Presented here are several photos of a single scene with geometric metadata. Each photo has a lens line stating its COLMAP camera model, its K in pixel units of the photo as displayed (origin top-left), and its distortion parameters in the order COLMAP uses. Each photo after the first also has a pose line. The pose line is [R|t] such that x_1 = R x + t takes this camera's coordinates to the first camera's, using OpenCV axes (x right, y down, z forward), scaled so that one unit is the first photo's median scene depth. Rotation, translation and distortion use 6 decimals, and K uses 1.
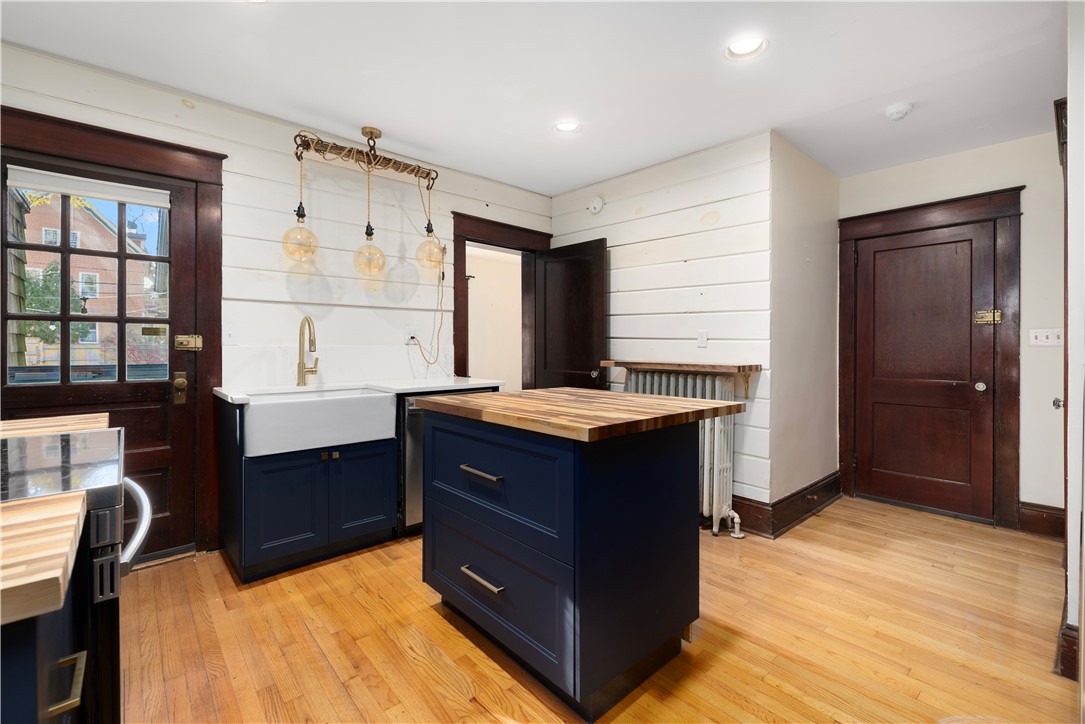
lens RADIAL K [[467.5, 0, 539.2], [0, 467.5, 345.7], [0, 0, 1]] dist [0.002343, 0.000503]
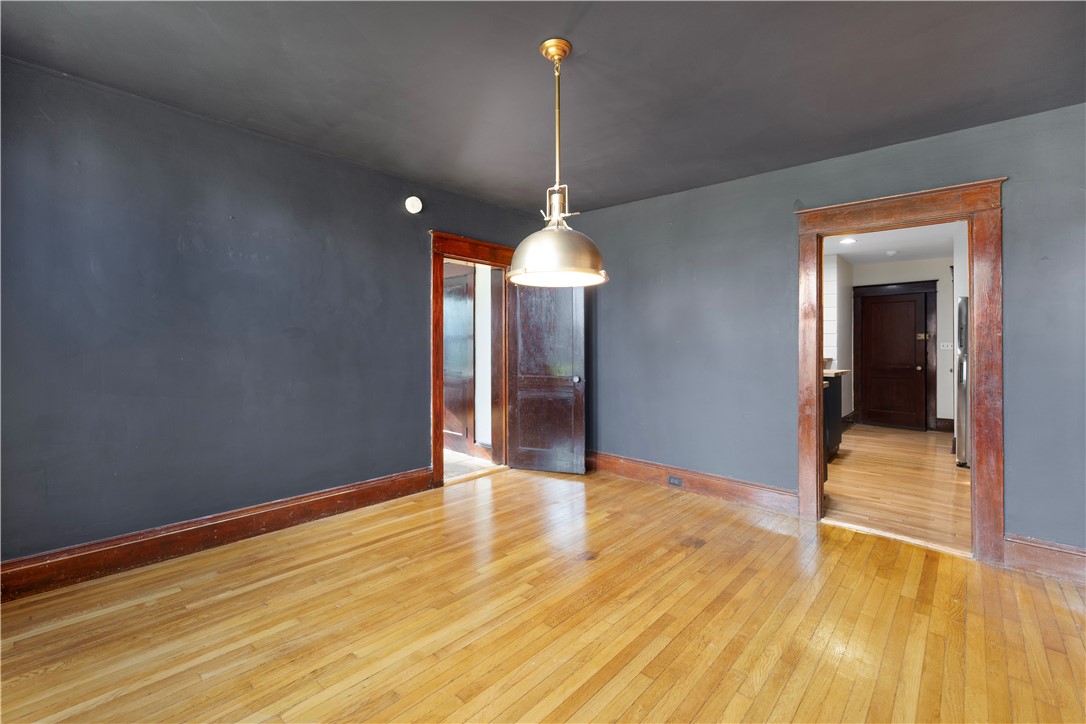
lens RADIAL K [[457.0, 0, 537.7], [0, 457.0, 352.2], [0, 0, 1]] dist [0.001234, -0.000026]
pose [[0.994981, -0.005920, 0.099888, -1.144013], [0.005527, 0.999976, 0.004208, -0.005883], [-0.099911, -0.003635, 0.994990, -1.035474]]
